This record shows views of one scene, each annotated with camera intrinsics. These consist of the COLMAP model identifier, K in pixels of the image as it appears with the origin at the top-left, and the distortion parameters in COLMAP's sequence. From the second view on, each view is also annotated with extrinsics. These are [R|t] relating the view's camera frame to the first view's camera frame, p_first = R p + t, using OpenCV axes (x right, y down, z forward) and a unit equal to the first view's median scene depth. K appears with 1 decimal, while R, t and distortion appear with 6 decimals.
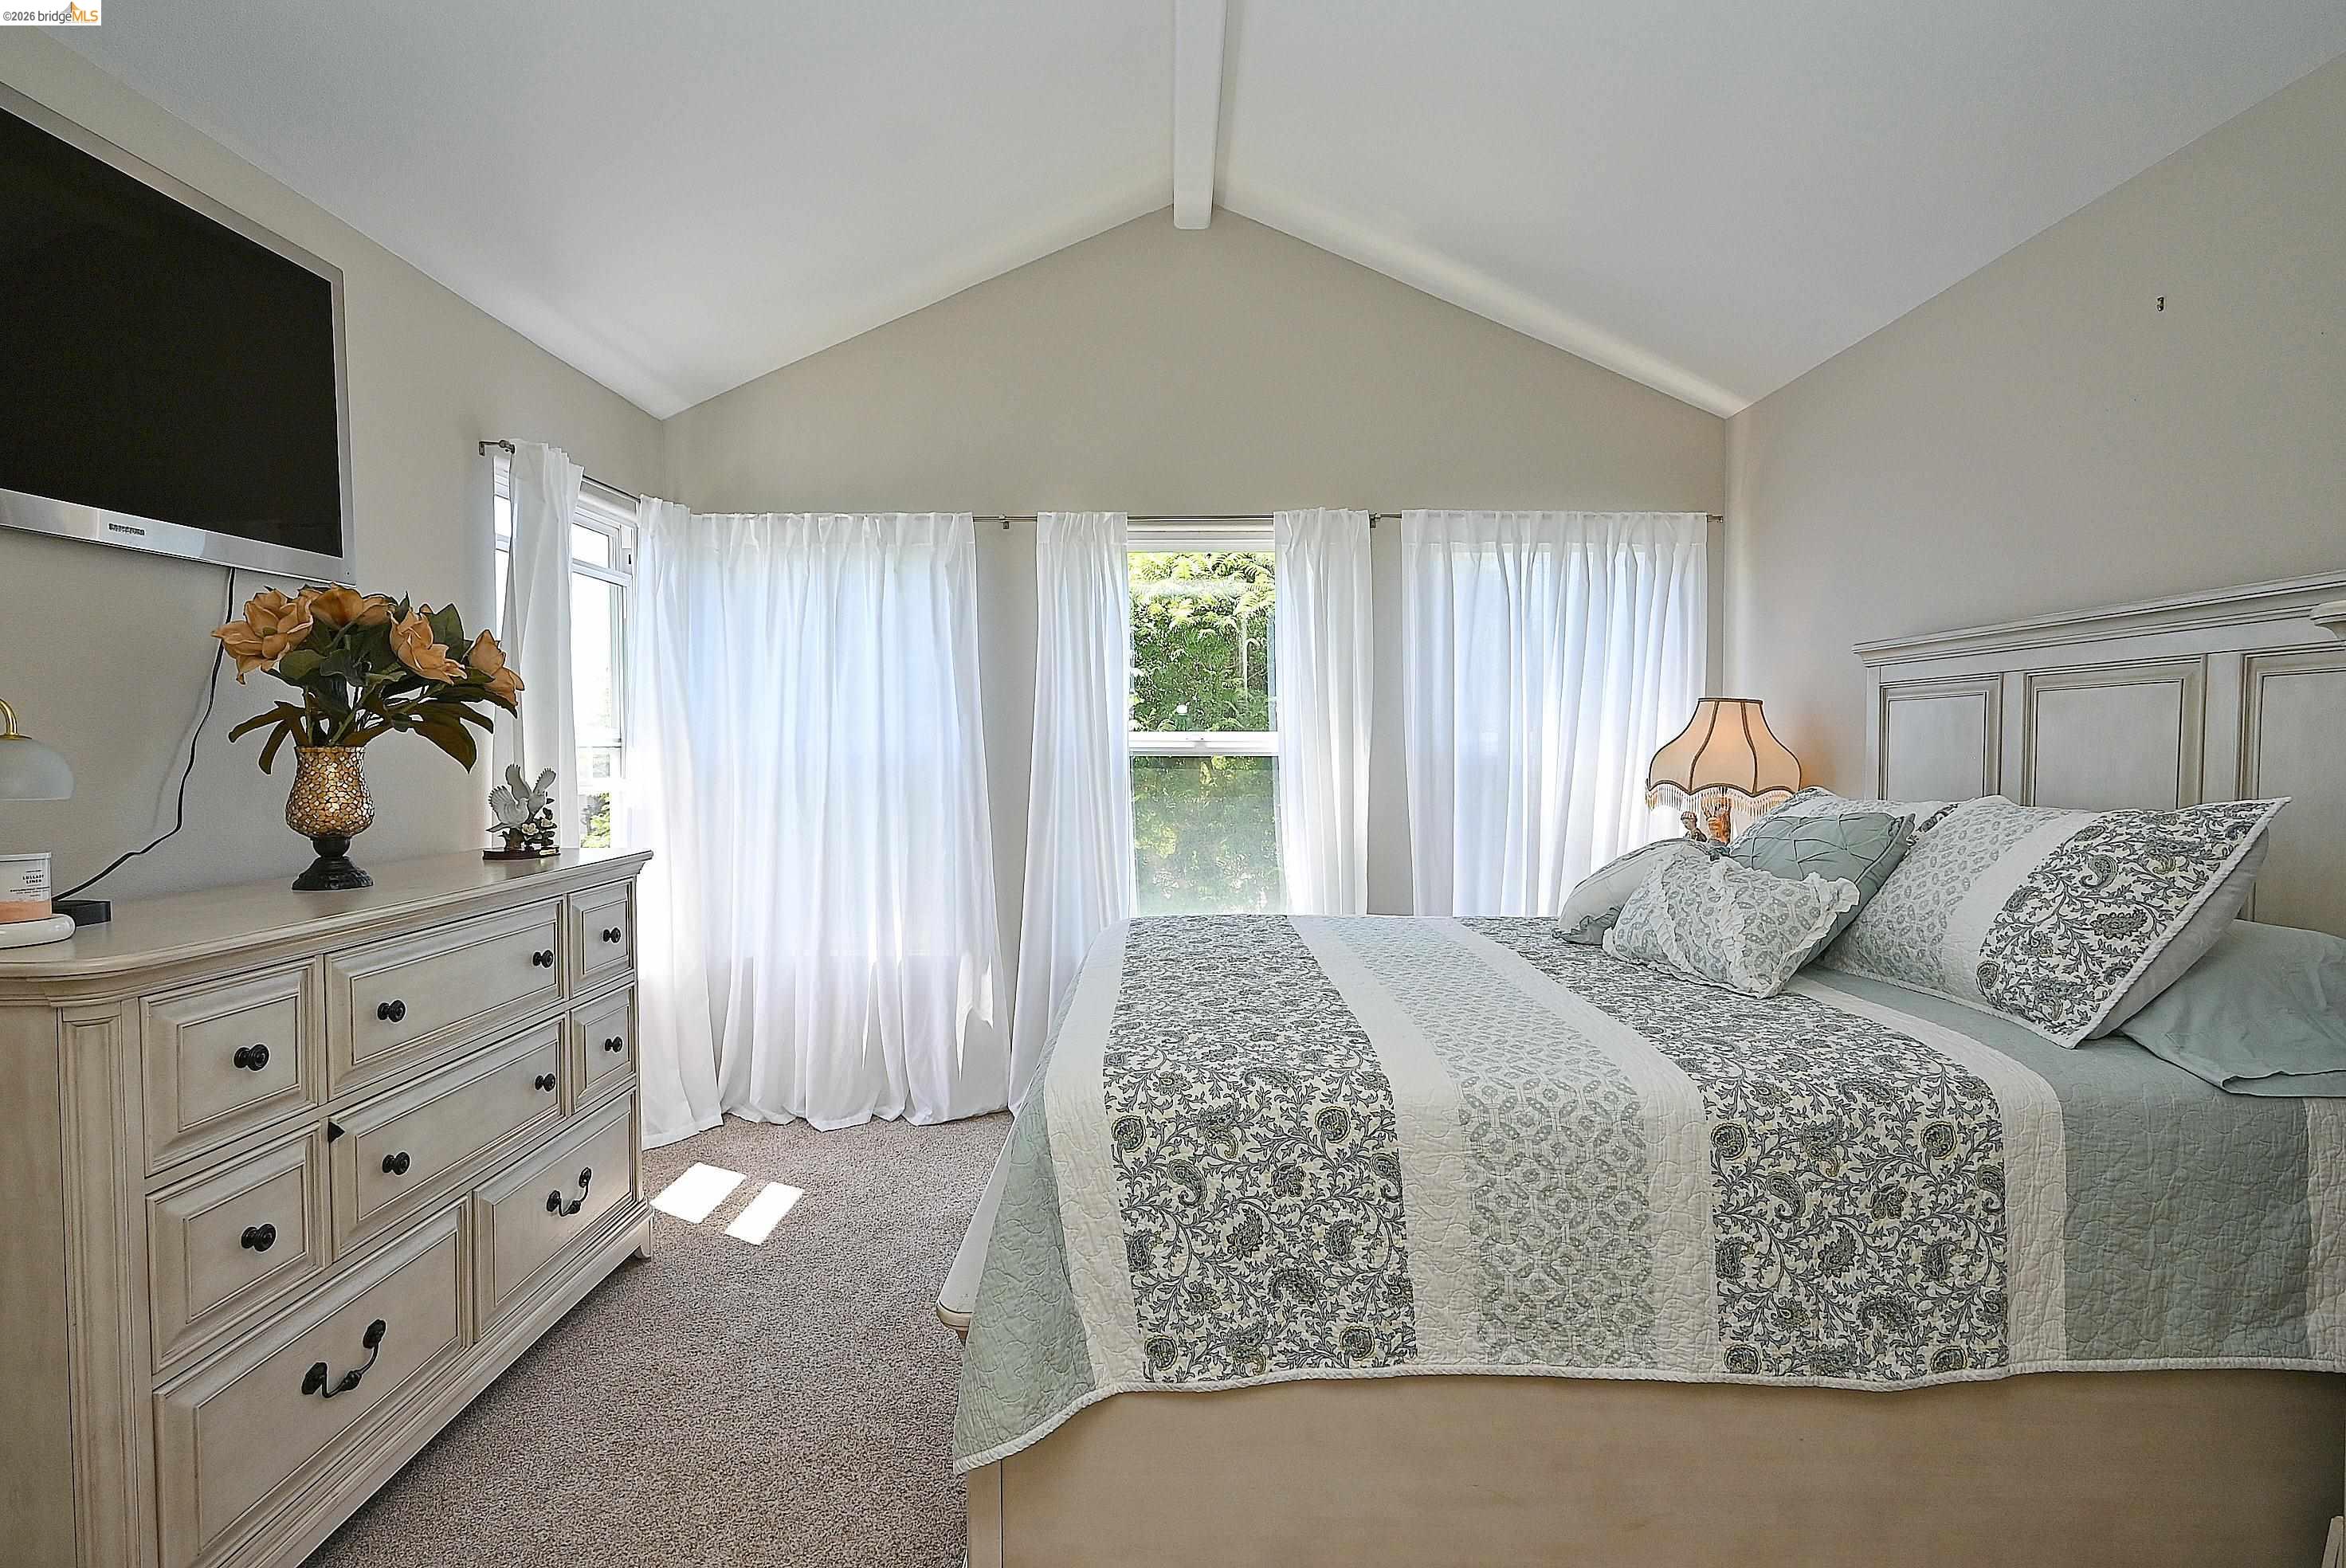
lens RADIAL K [[1159.1, 0, 1173.0], [0, 1159.1, 784.0], [0, 0, 1]] dist [-0.002423, 0.001726]
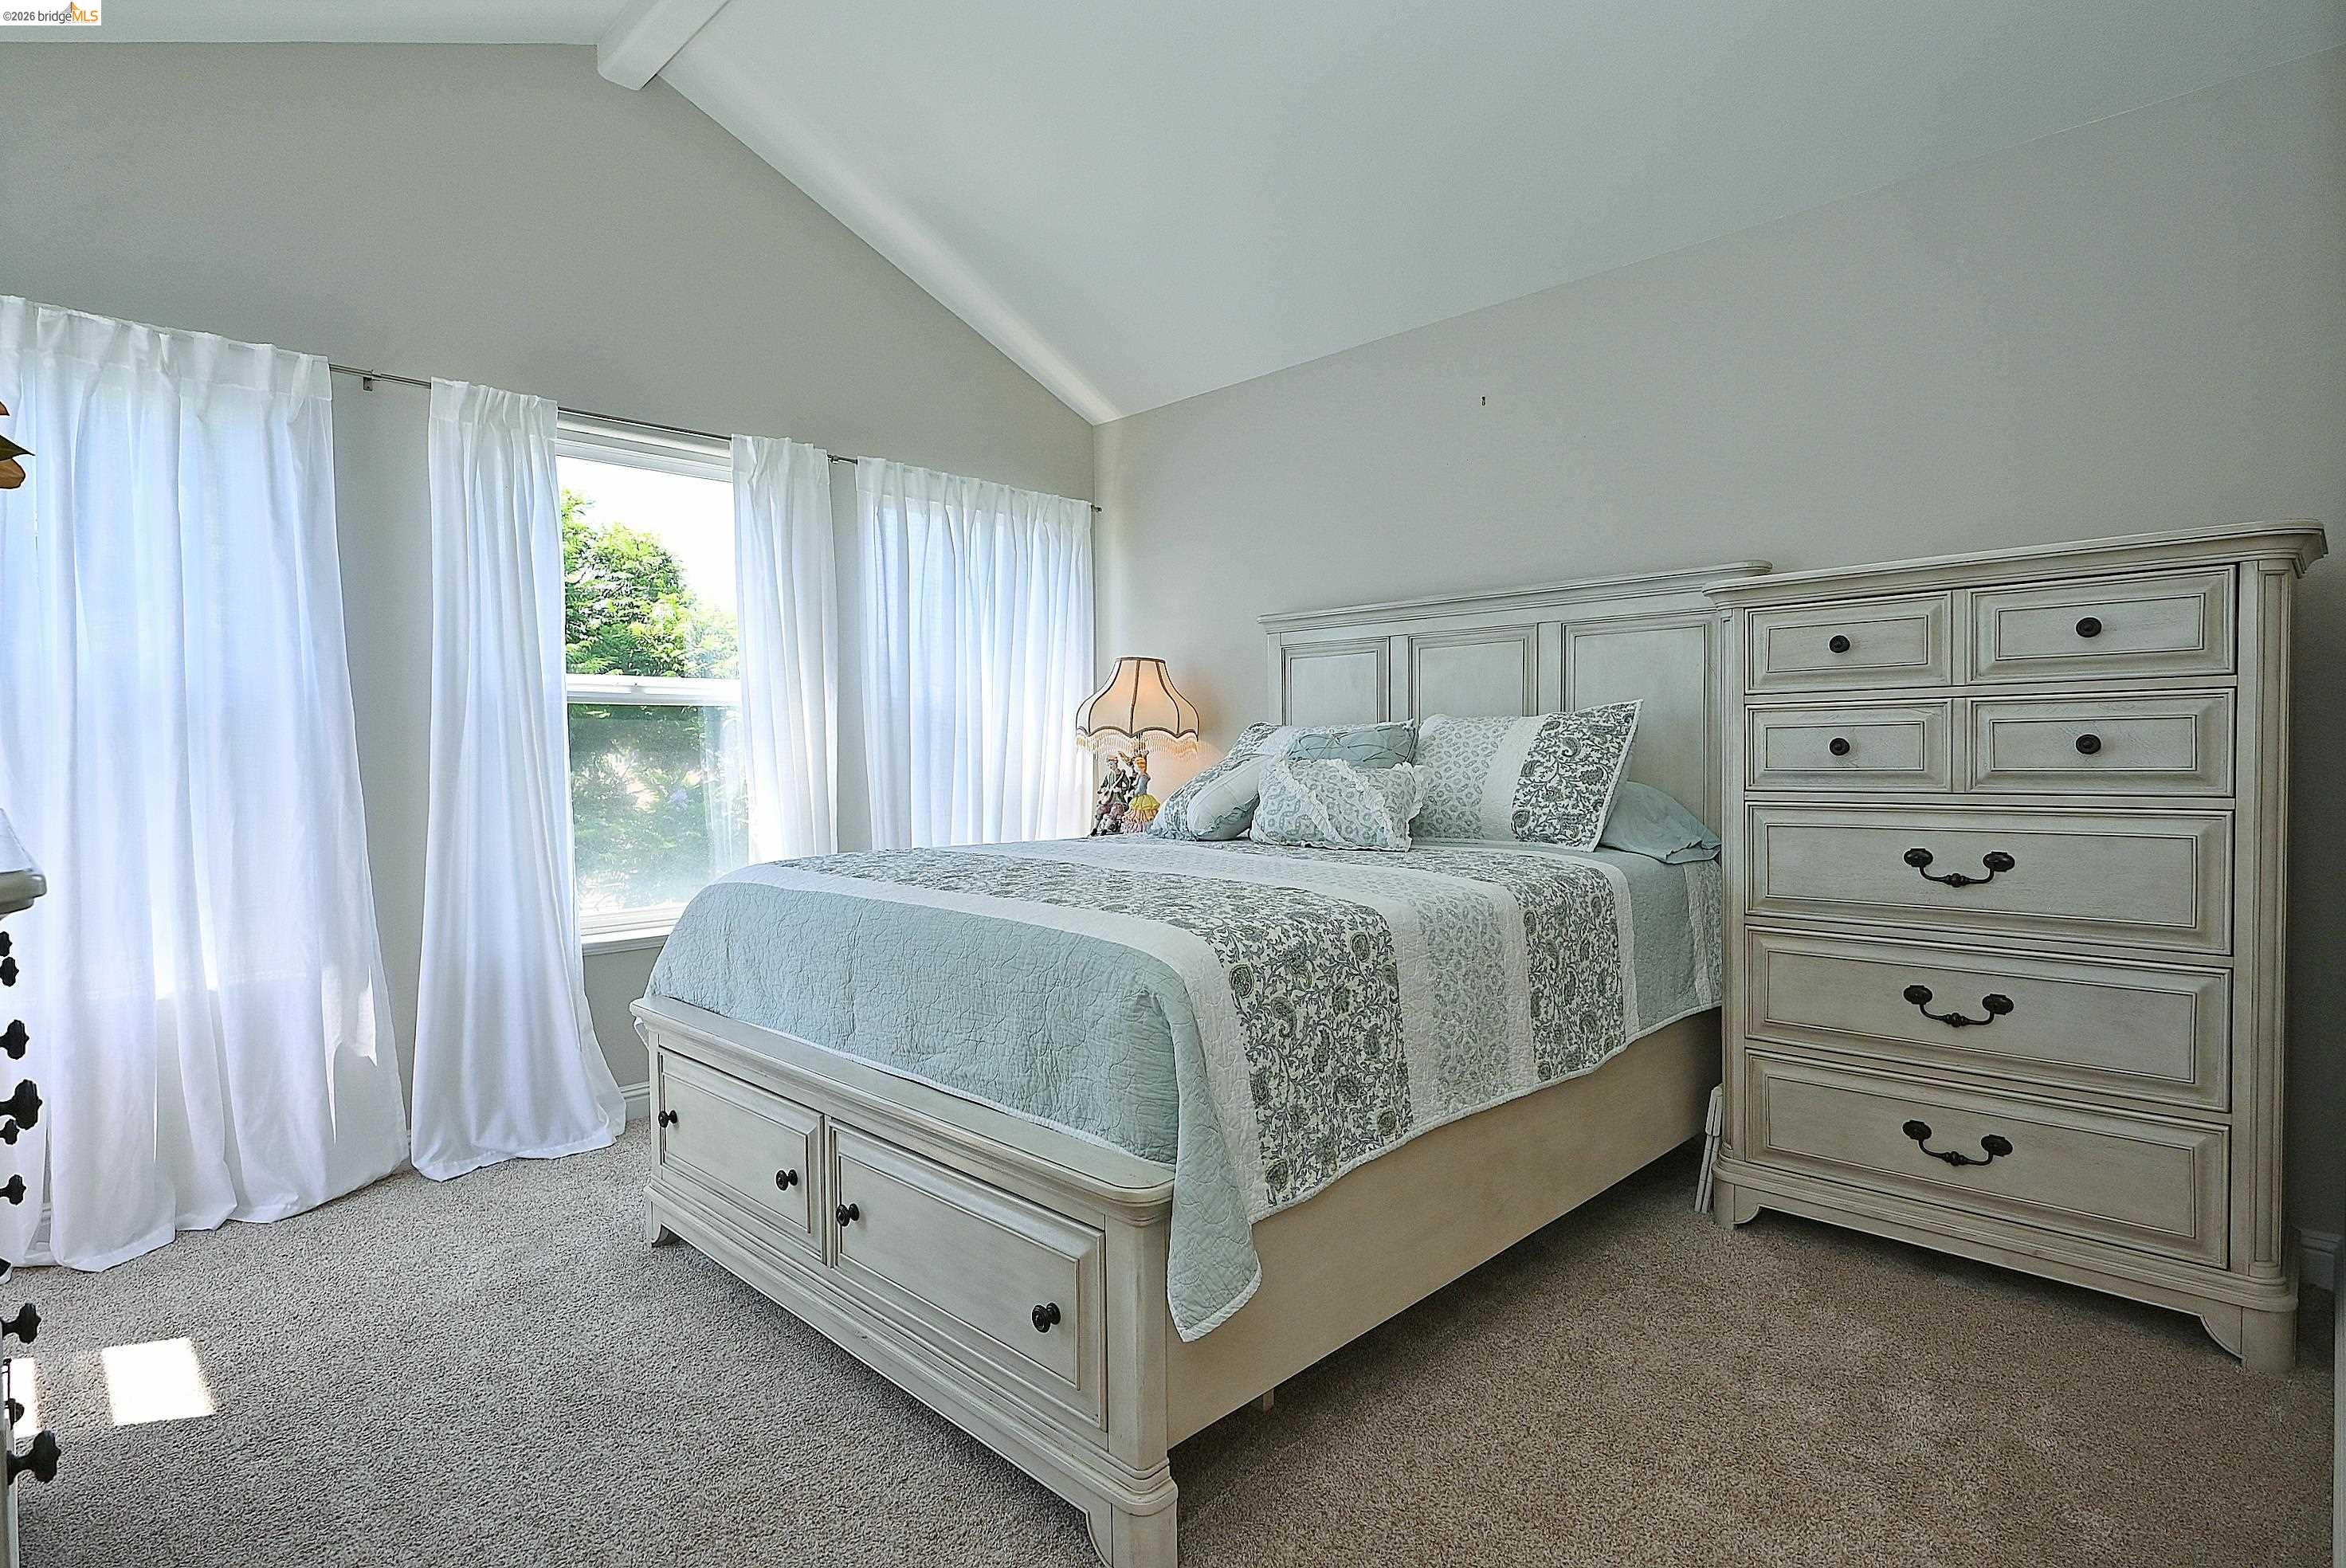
lens RADIAL K [[1171.7, 0, 1173.0], [0, 1171.7, 784.0], [0, 0, 1]] dist [0.000725, 0.000454]
pose [[0.703377, -0.027025, 0.710303, -0.842092], [0.032339, 0.999459, 0.006003, 0.114134], [-0.710081, 0.018749, 0.703870, 0.290637]]
